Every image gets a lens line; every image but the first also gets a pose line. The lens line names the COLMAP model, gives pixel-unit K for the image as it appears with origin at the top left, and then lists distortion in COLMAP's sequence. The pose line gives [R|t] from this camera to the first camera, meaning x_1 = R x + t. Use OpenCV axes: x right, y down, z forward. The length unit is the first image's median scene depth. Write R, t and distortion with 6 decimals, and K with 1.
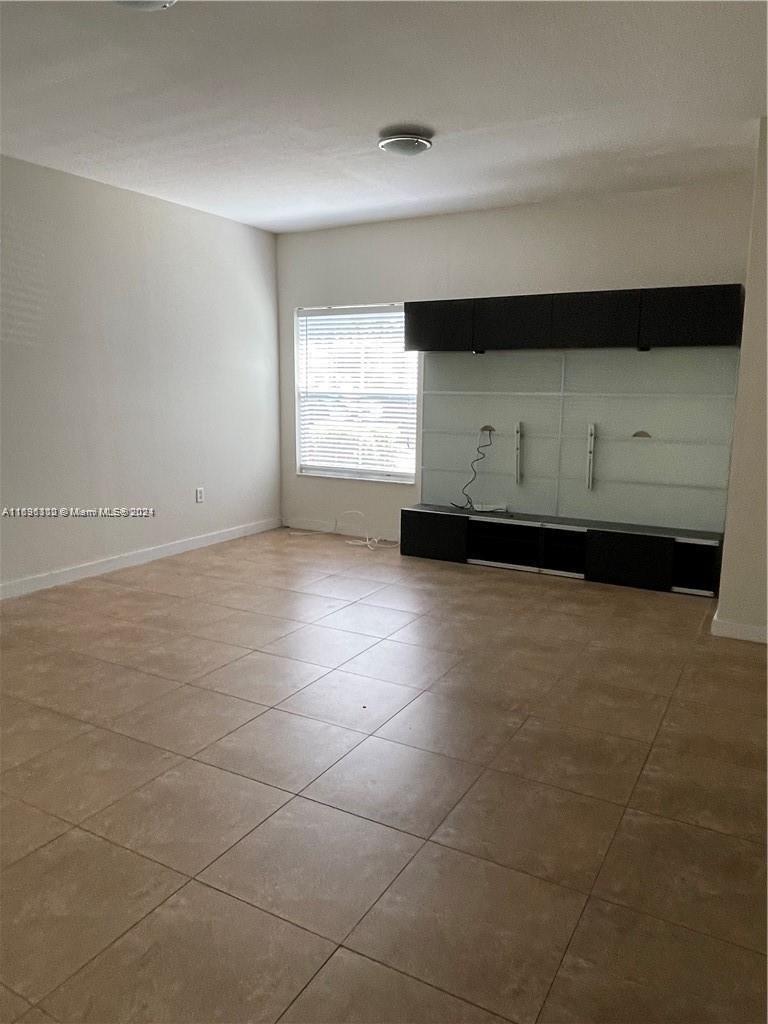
lens RADIAL K [[736.1, 0, 384.0], [0, 736.1, 512.0], [0, 0, 1]] dist [-0.004670, -0.001949]
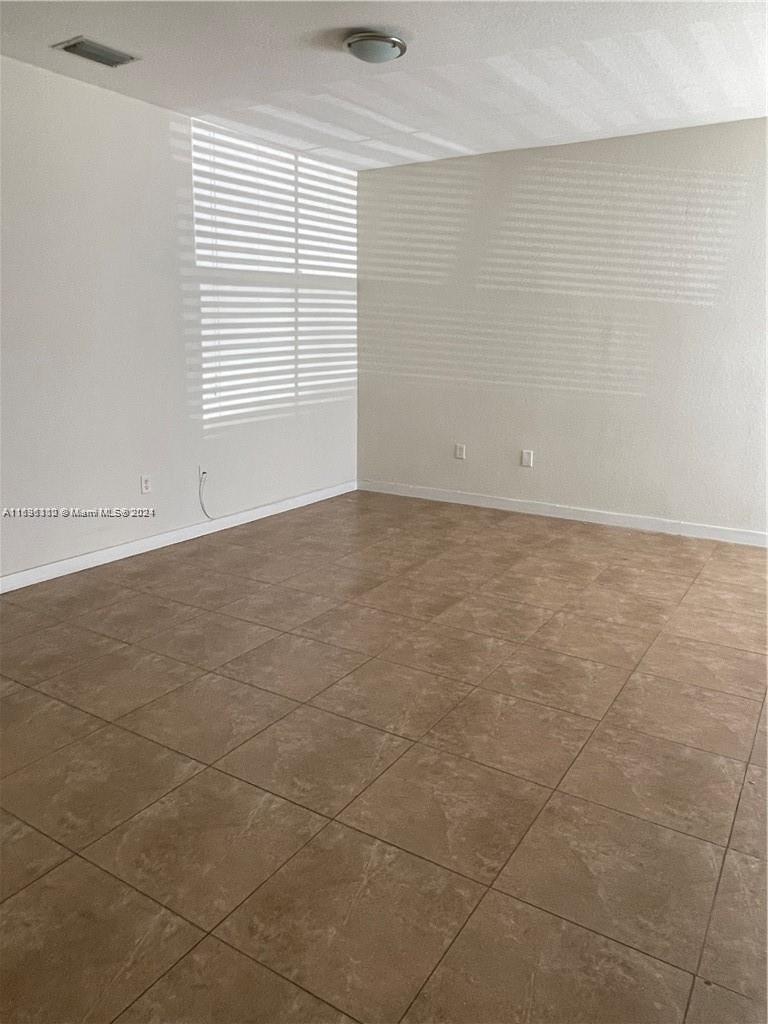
lens RADIAL K [[736.1, 0, 384.0], [0, 736.1, 512.0], [0, 0, 1]] dist [-0.004670, -0.001949]
pose [[-0.056745, 0.220271, -0.973787, 0.769978], [-0.185290, 0.956090, 0.227065, -0.119691], [0.981044, 0.193318, -0.013439, 0.757113]]
